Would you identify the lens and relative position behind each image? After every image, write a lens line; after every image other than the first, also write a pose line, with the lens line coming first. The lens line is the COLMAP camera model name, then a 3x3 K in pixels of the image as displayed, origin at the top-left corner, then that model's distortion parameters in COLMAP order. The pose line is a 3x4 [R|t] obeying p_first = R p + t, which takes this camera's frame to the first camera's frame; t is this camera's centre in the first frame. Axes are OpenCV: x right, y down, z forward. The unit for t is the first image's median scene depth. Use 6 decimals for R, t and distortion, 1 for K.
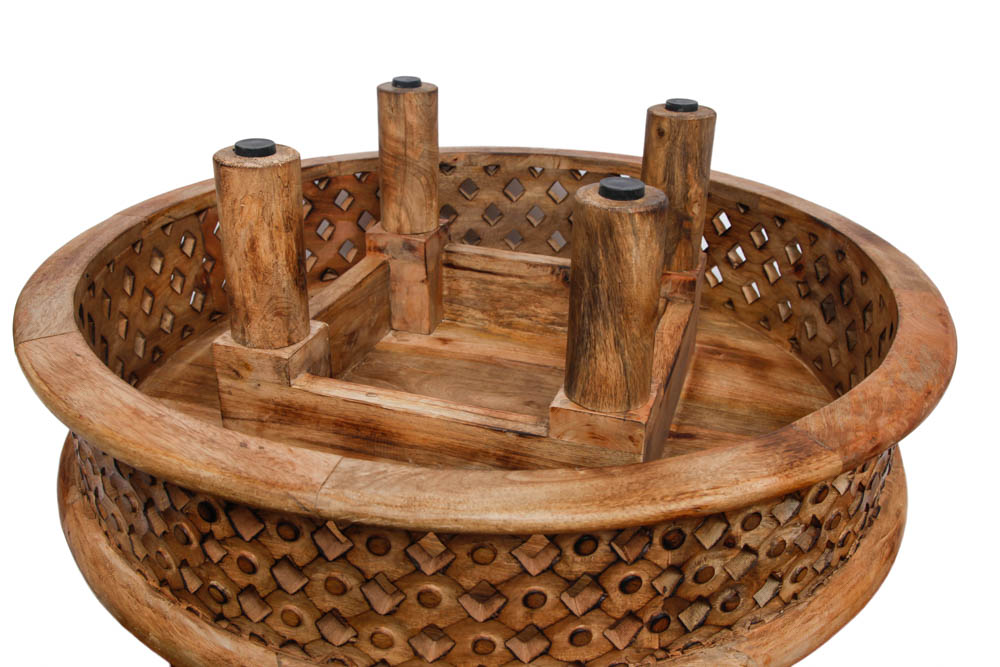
lens RADIAL K [[905.3, 0, 503.1], [0, 905.3, 328.9], [0, 0, 1]] dist [-0.038041, 0.021357]
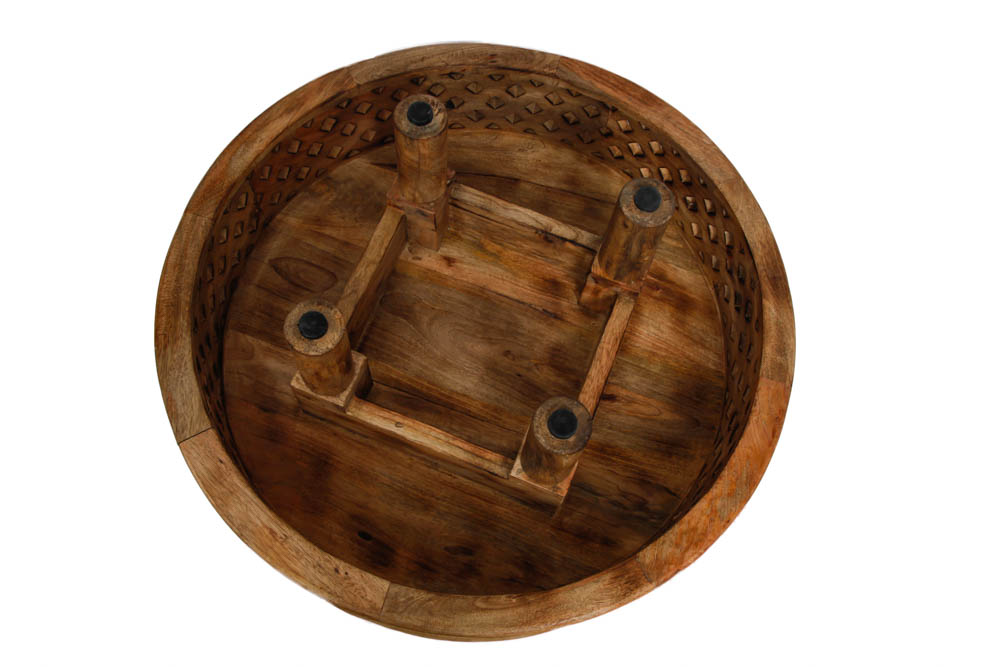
lens RADIAL K [[905.3, 0, 503.5], [0, 905.3, 337.3], [0, 0, 1]] dist [-0.038041, 0.021357]
pose [[0.997598, 0.066413, 0.019710, -0.007961], [-0.061965, 0.728227, 0.682529, -1.159584], [0.030976, -0.682111, 0.730592, -0.022738]]
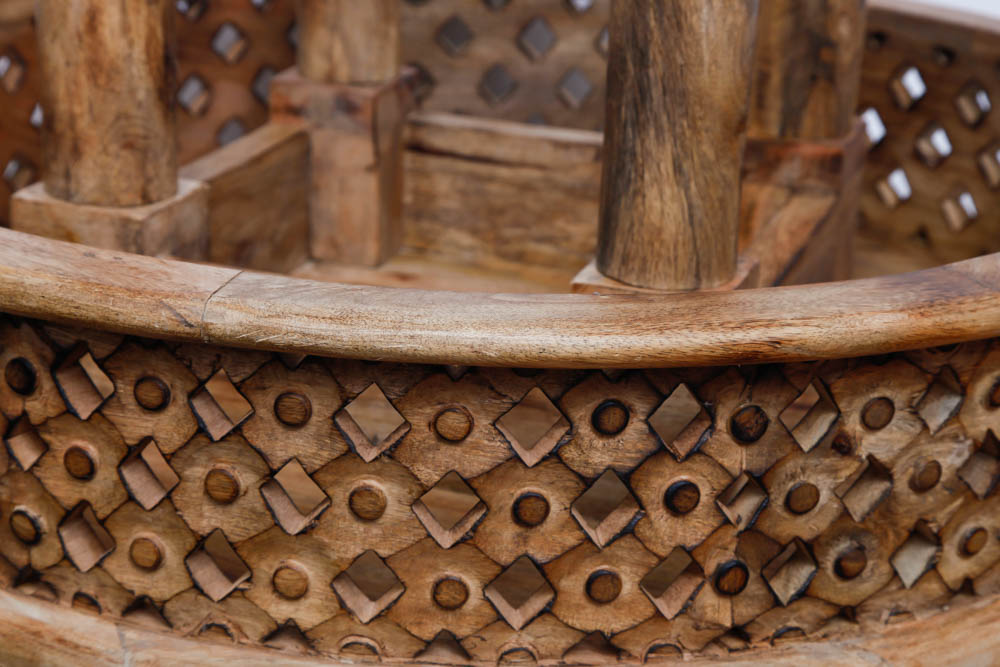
lens RADIAL K [[1958.7, 0, 502.8], [0, 1958.7, 342.8], [0, 0, 1]] dist [0.227036, 0.000000]
pose [[0.999585, 0.022505, -0.017965, 0.029126], [-0.024030, 0.995674, -0.089757, 0.237779], [0.015867, 0.090151, 0.995802, -0.315262]]
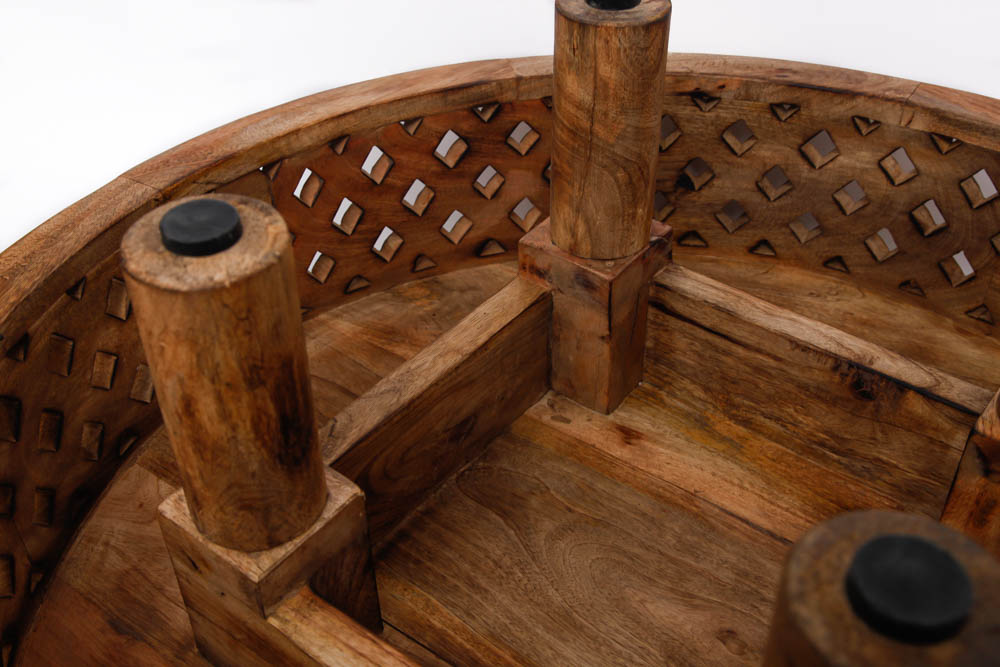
lens RADIAL K [[1097.2, 0, 500.5], [0, 1097.2, 335.5], [0, 0, 1]] dist [0.033026, 0.000000]
pose [[0.939576, 0.188034, -0.286076, 0.073406], [-0.118266, 0.962486, 0.244201, -0.314105], [0.321262, -0.195613, 0.926567, 0.467299]]
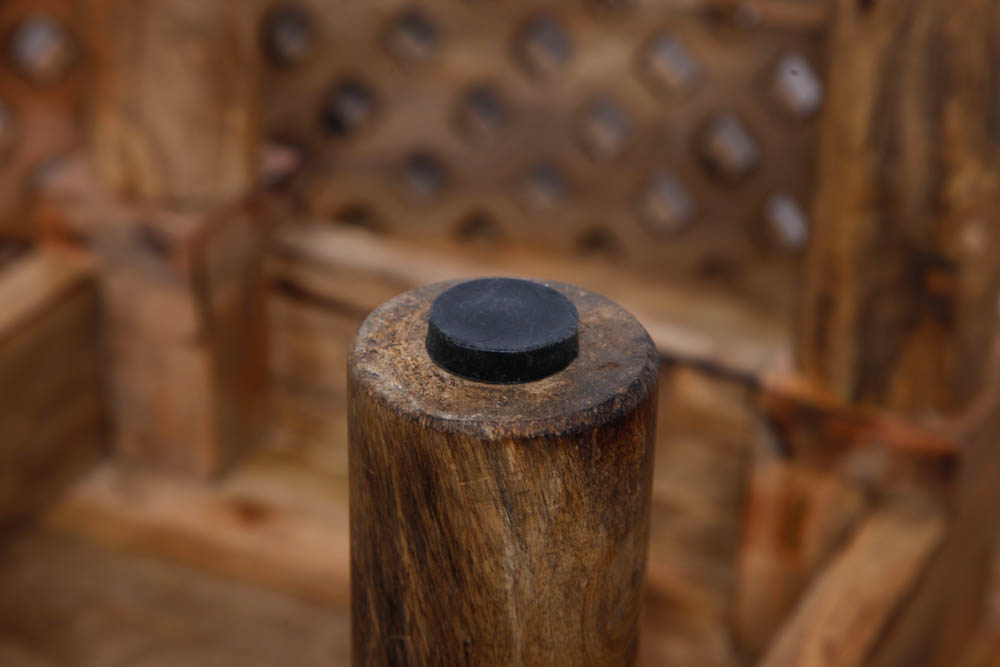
lens RADIAL K [[2303.1, 0, 499.7], [0, 2303.1, 330.1], [0, 0, 1]] dist [0.222263, 0.000000]
pose [[0.986903, 0.086339, -0.136262, 0.208418], [-0.076661, 0.994251, 0.074752, -0.188317], [0.141932, -0.063327, 0.987849, 0.217127]]
